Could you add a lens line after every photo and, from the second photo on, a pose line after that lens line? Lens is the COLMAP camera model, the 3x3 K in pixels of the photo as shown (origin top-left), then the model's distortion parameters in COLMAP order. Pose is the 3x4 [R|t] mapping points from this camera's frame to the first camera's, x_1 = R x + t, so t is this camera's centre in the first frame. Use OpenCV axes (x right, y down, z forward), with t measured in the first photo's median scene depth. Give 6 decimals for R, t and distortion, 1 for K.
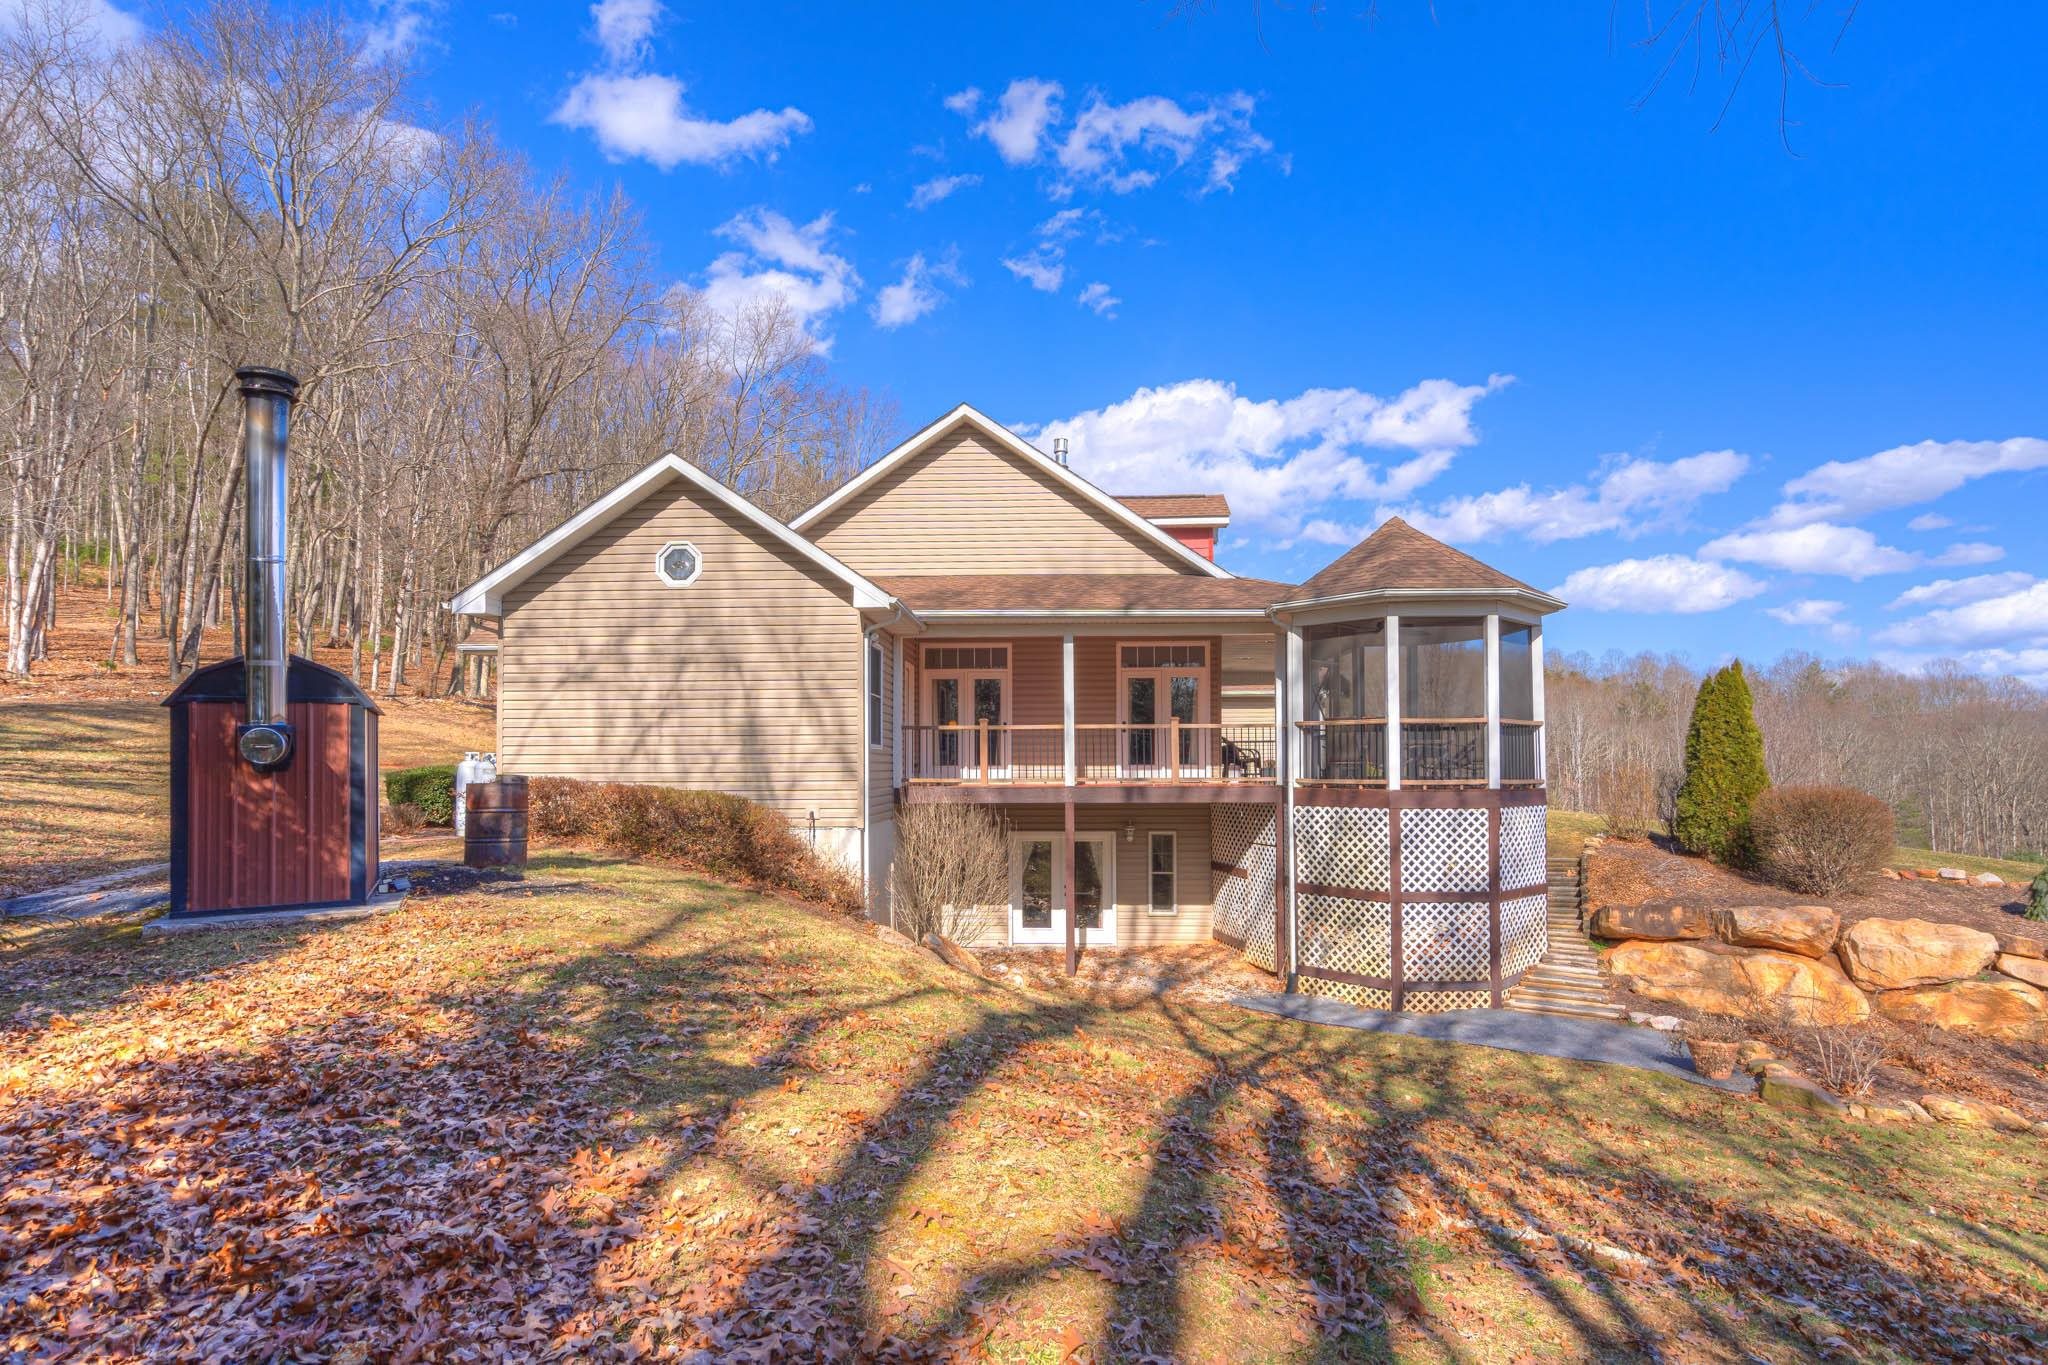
lens RADIAL K [[1021.5, 0, 1039.2], [0, 1021.5, 737.0], [0, 0, 1]] dist [-0.000319, 0.000334]
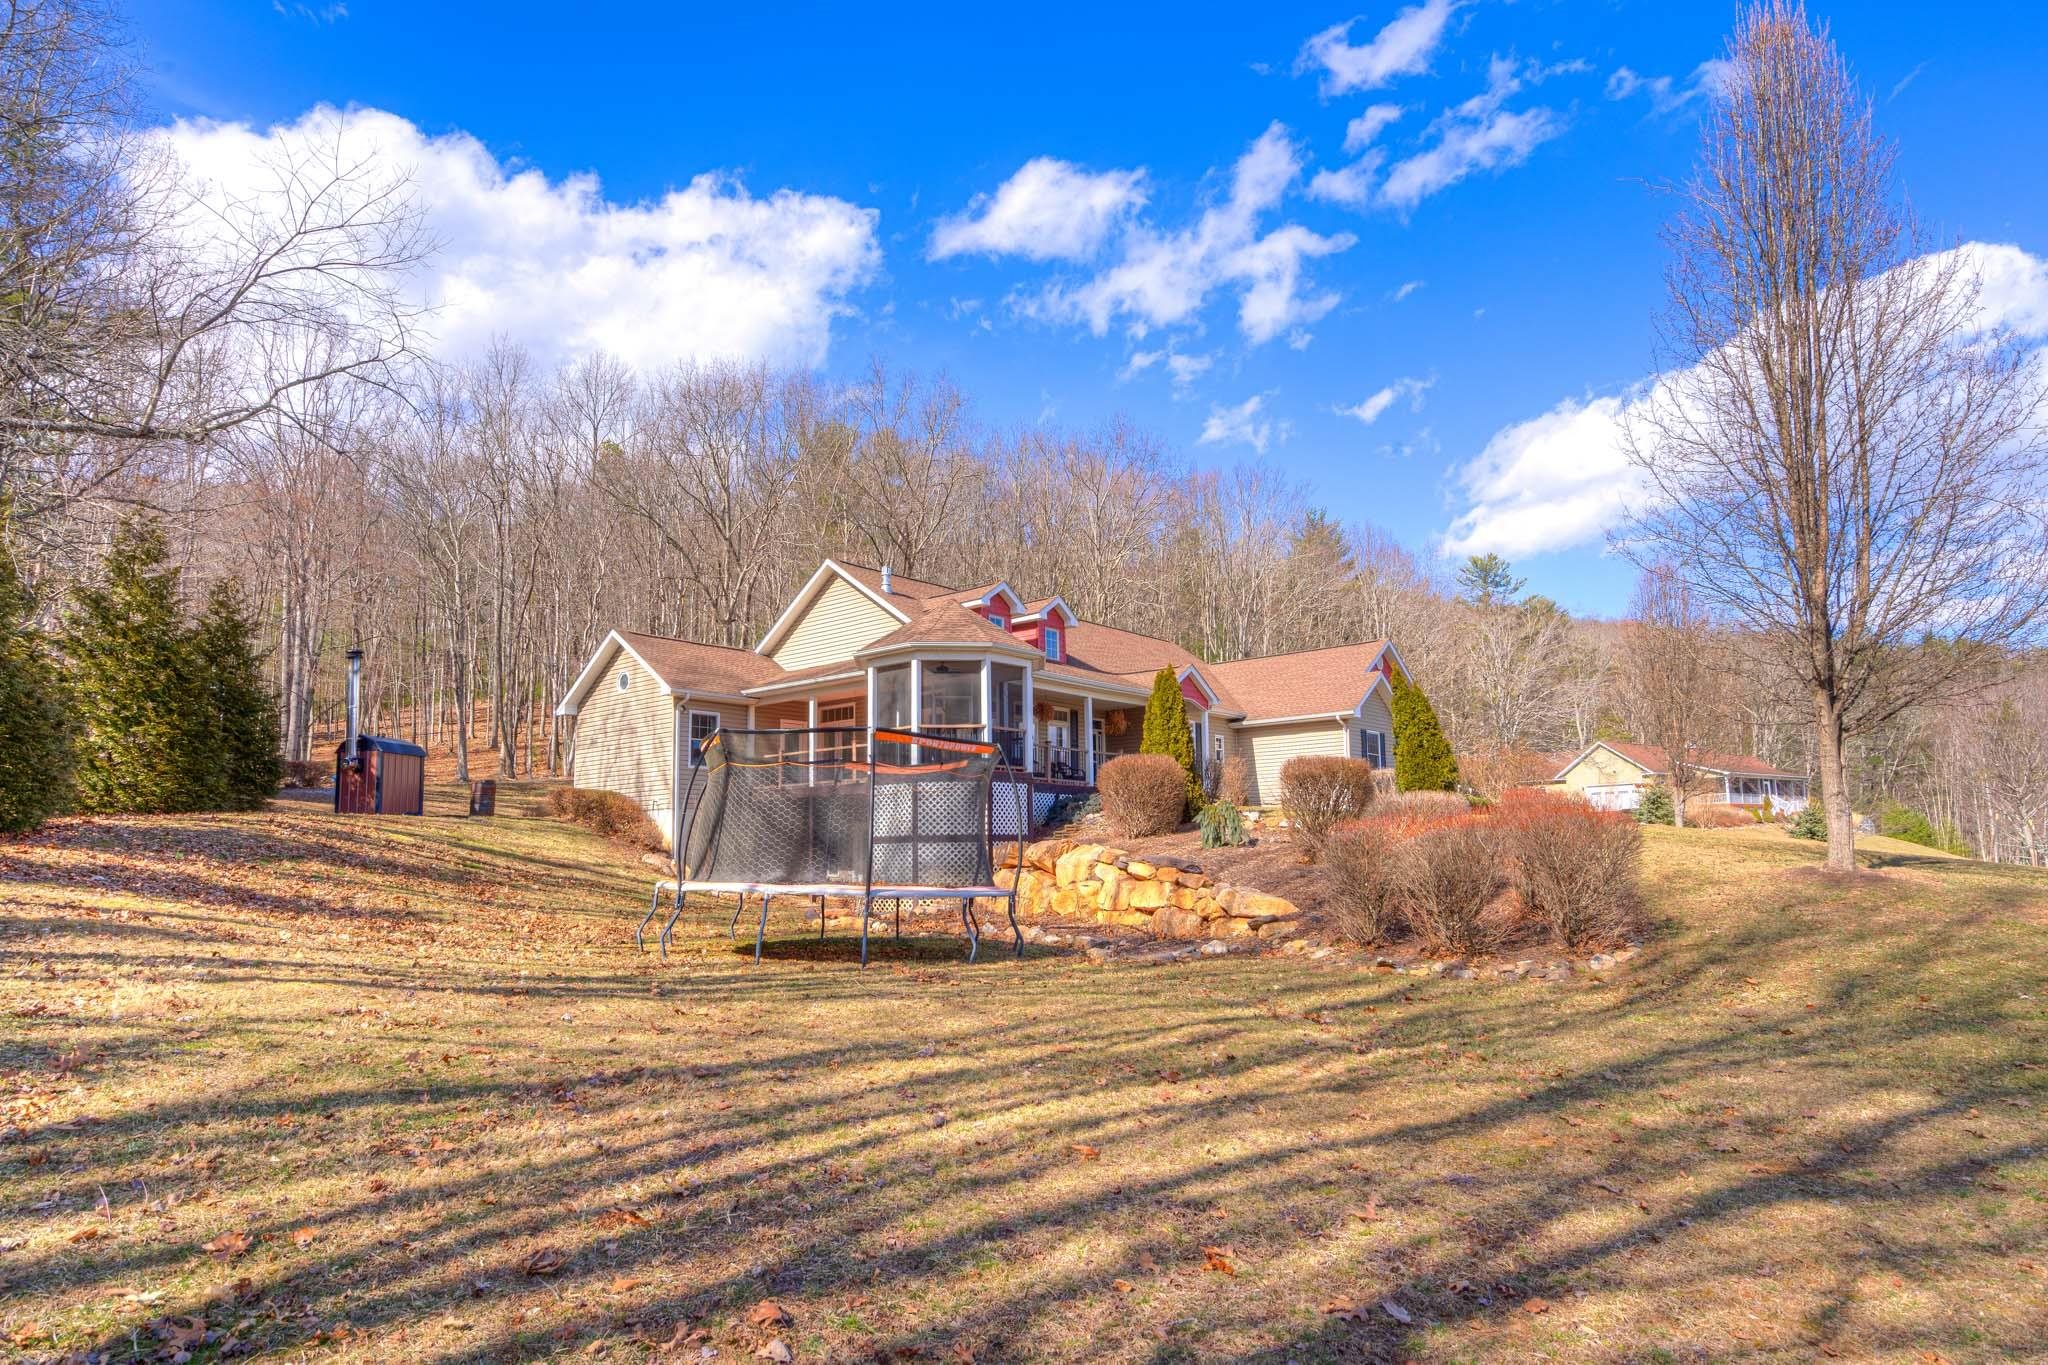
lens RADIAL K [[1144.0, 0, 1023.3], [0, 1144.0, 723.4], [0, 0, 1]] dist [0.001339, 0.000346]
pose [[0.778580, -0.082450, -0.622105, 1.672736], [0.028898, 0.994990, -0.095704, 0.152120], [0.626879, 0.056535, 0.777062, -0.260998]]
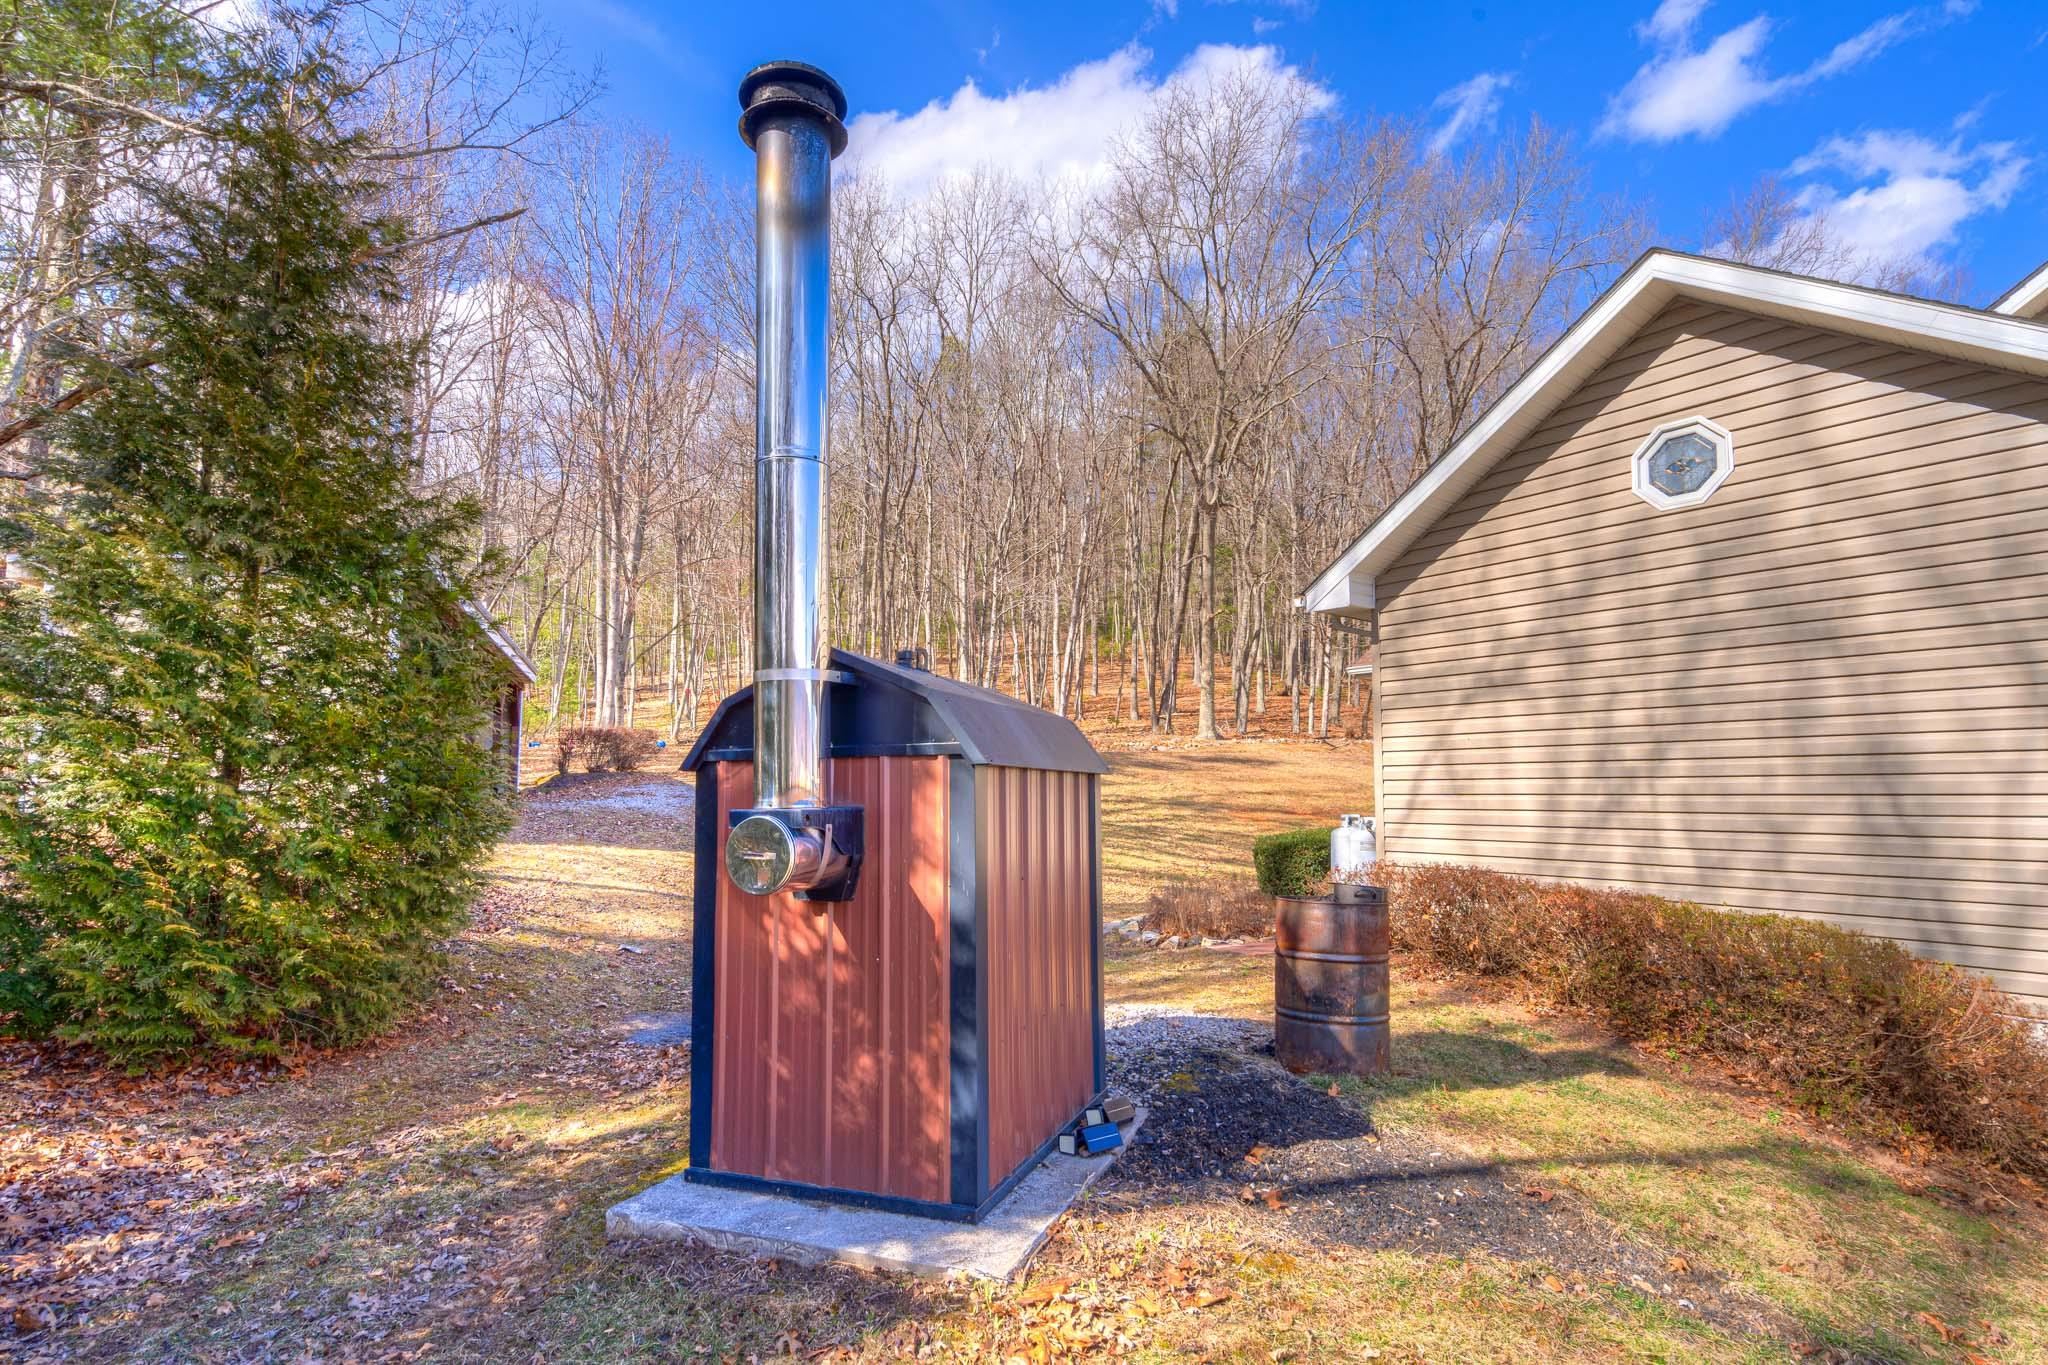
lens RADIAL K [[1022.9, 0, 1023.4], [0, 1022.9, 714.8], [0, 0, 1]] dist [0.012183, 0.000070]
pose [[0.639295, -0.055167, -0.766980, -0.171485], [0.011177, 0.997984, -0.062467, -0.012500], [0.768880, 0.031362, 0.638623, 0.411170]]
